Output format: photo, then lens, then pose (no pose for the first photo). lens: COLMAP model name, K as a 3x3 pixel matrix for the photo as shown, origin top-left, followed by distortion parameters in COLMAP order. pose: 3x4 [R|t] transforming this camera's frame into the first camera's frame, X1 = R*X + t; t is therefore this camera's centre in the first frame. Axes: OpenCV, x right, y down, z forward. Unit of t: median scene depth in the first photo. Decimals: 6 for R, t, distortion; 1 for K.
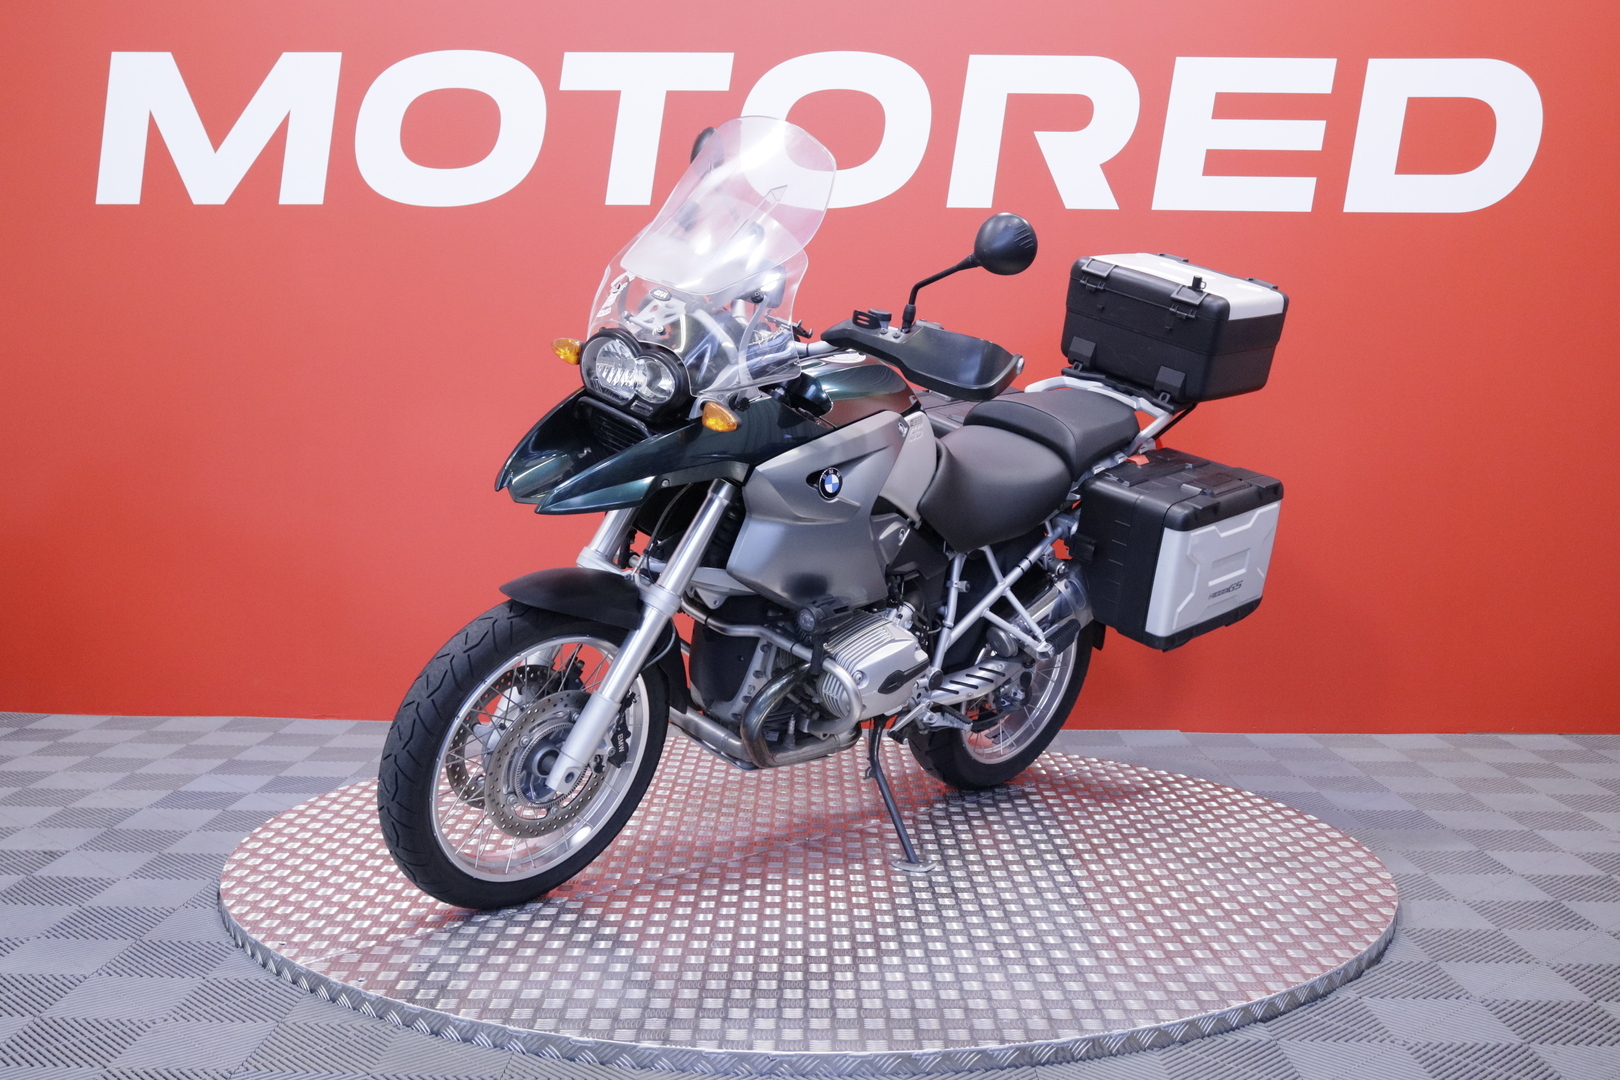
lens RADIAL K [[1810.3, 0, 822.2], [0, 1810.3, 536.7], [0, 0, 1]] dist [0.012390, 0.000000]
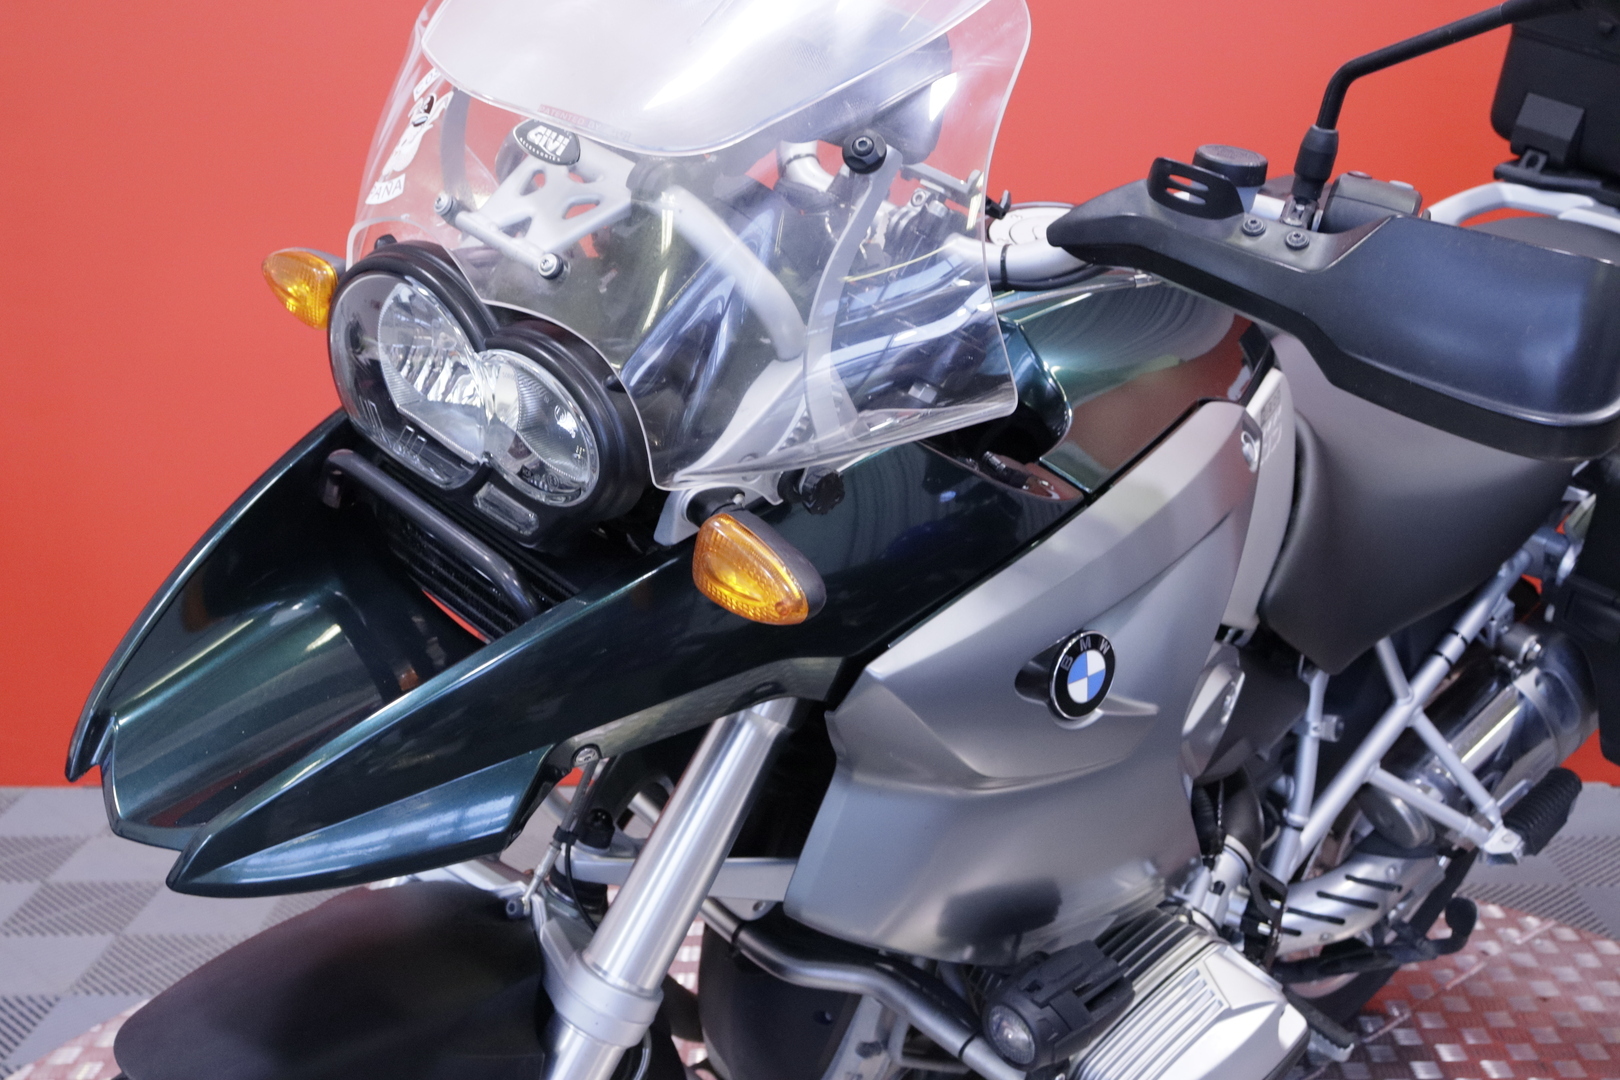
lens RADIAL K [[1998.9, 0, 807.3], [0, 1998.9, 543.7], [0, 0, 1]] dist [0.045662, 0.000000]
pose [[0.999021, -0.018399, -0.040220, -0.030808], [0.024990, 0.985113, 0.170081, -0.116871], [0.036492, -0.170920, 0.984609, 0.618342]]
